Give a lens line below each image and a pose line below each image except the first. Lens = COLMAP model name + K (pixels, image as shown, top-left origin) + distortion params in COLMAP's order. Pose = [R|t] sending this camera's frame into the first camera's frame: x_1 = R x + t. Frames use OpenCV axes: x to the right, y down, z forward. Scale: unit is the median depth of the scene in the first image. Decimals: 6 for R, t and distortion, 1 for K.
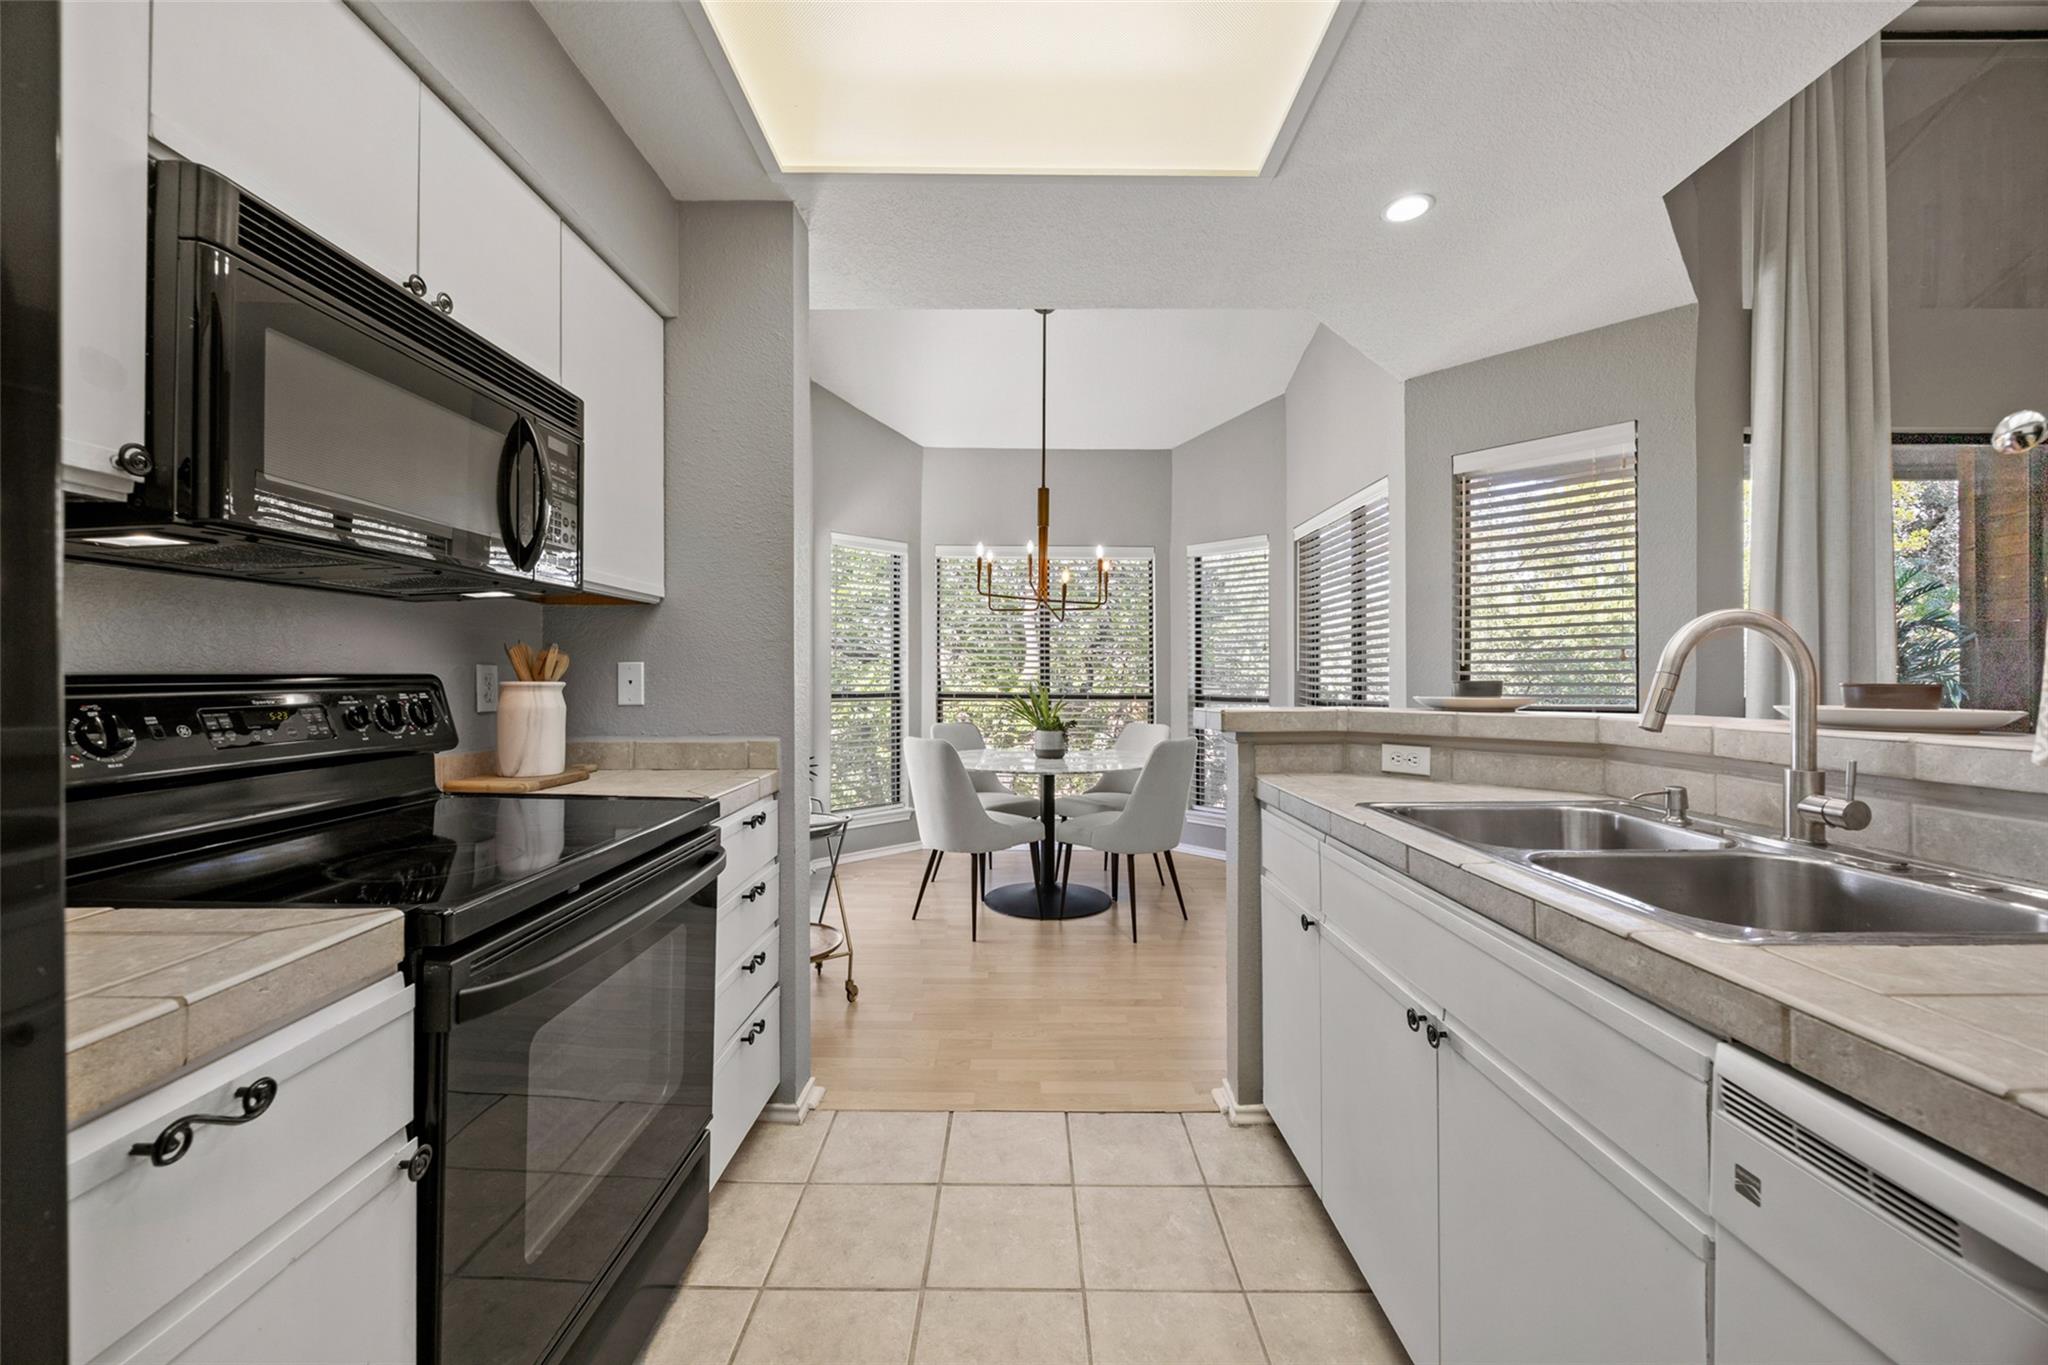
lens RADIAL K [[777.1, 0, 1022.5], [0, 777.1, 685.2], [0, 0, 1]] dist [-0.002406, -0.000216]
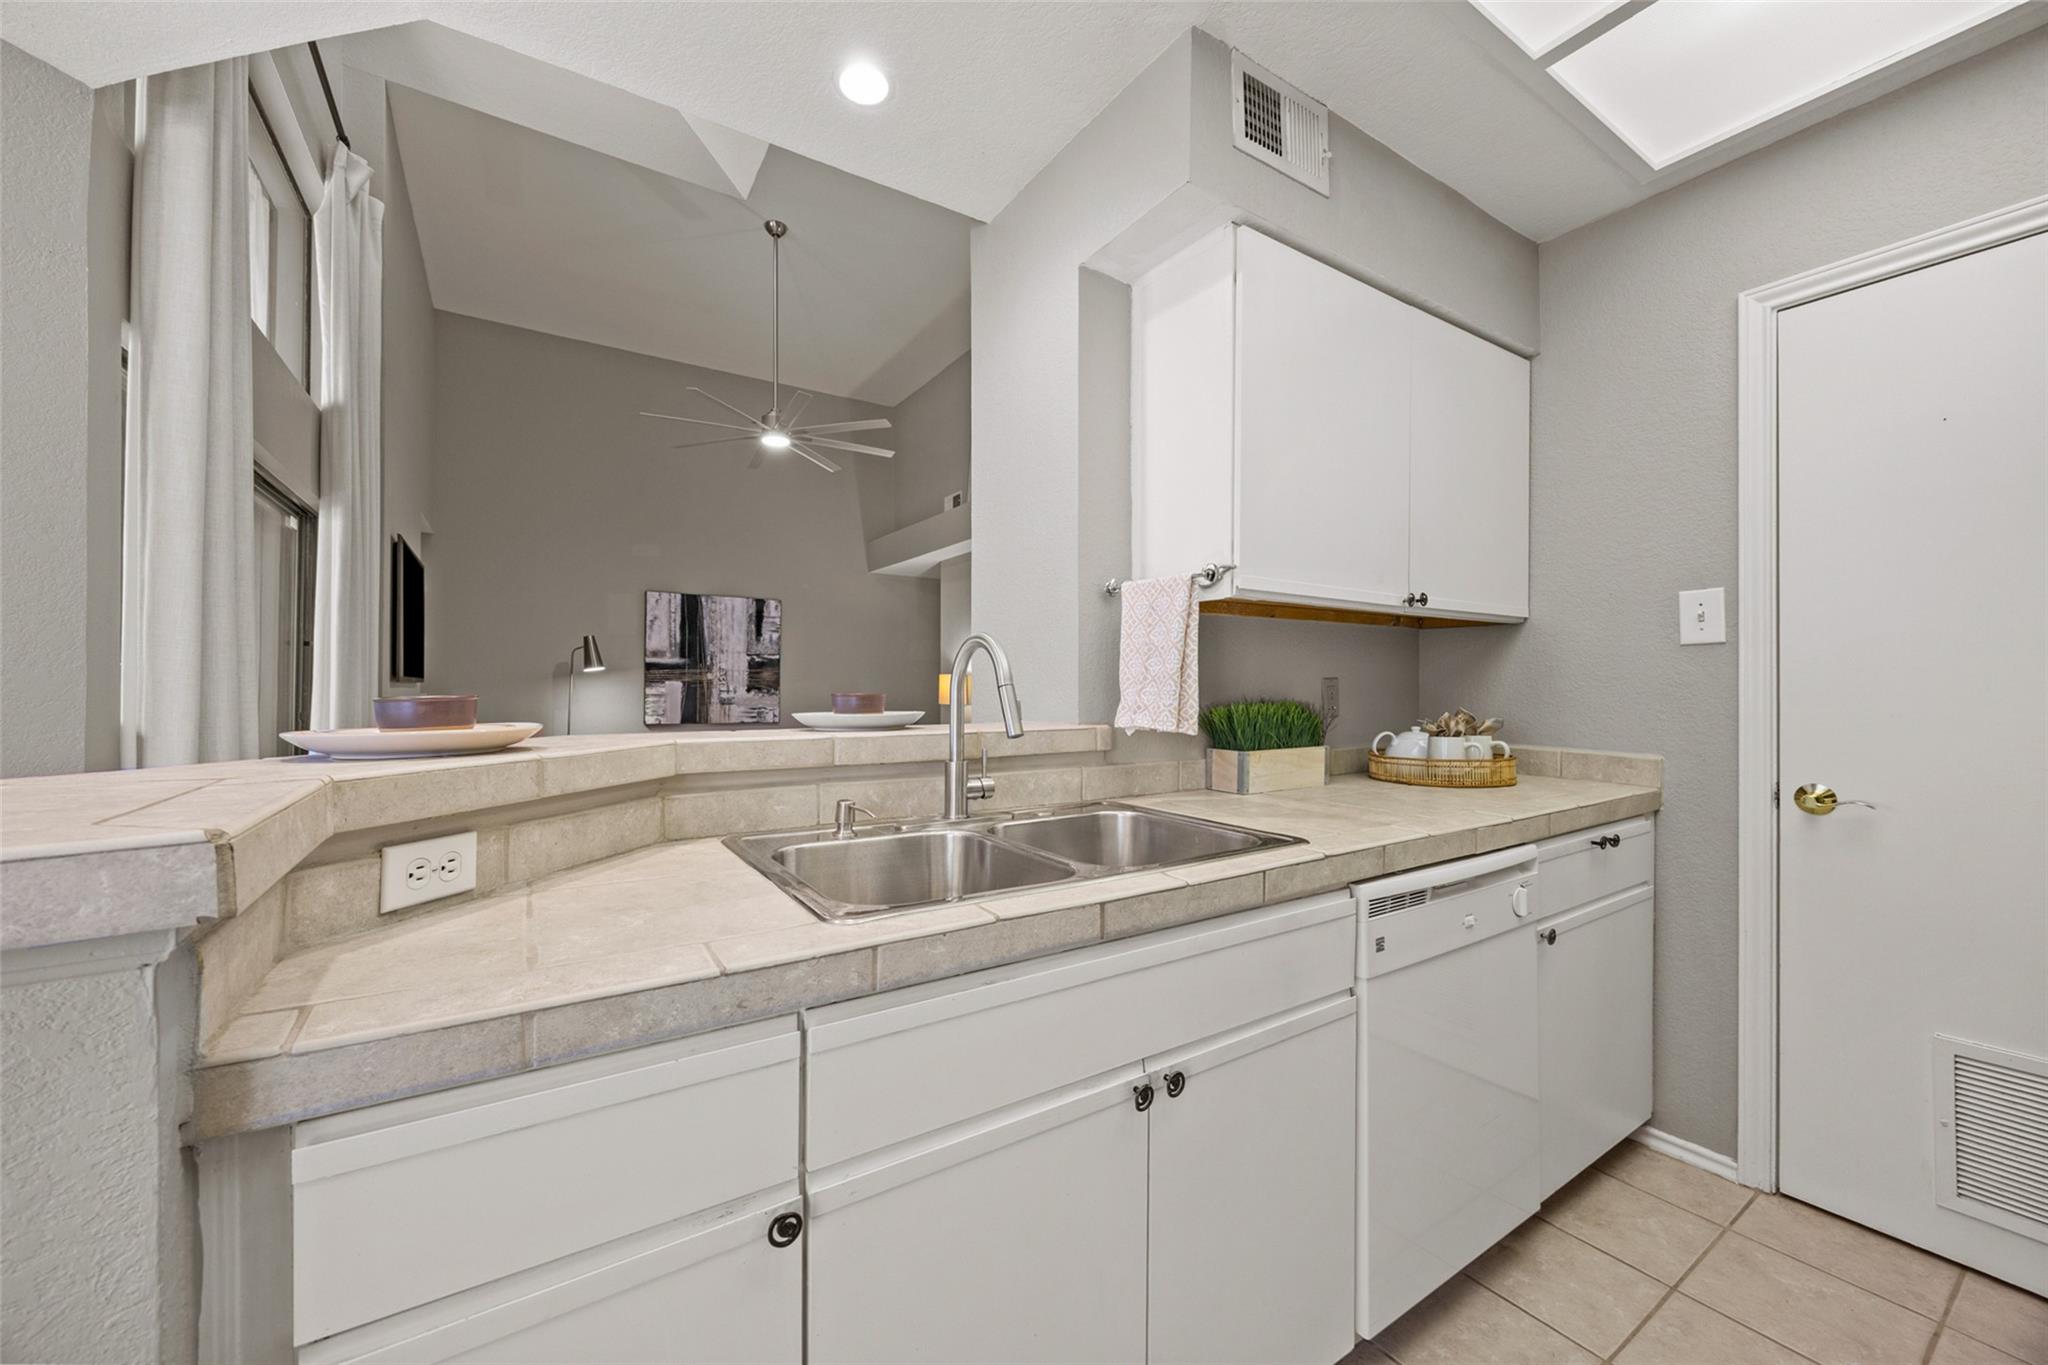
lens RADIAL K [[777.1, 0, 1029.7], [0, 777.1, 682.5], [0, 0, 1]] dist [-0.002406, -0.000216]
pose [[-0.544000, 0.006464, 0.839060, -0.132248], [0.009069, 0.999957, -0.001824, -0.017373], [-0.839036, 0.006617, -0.544035, 1.487208]]
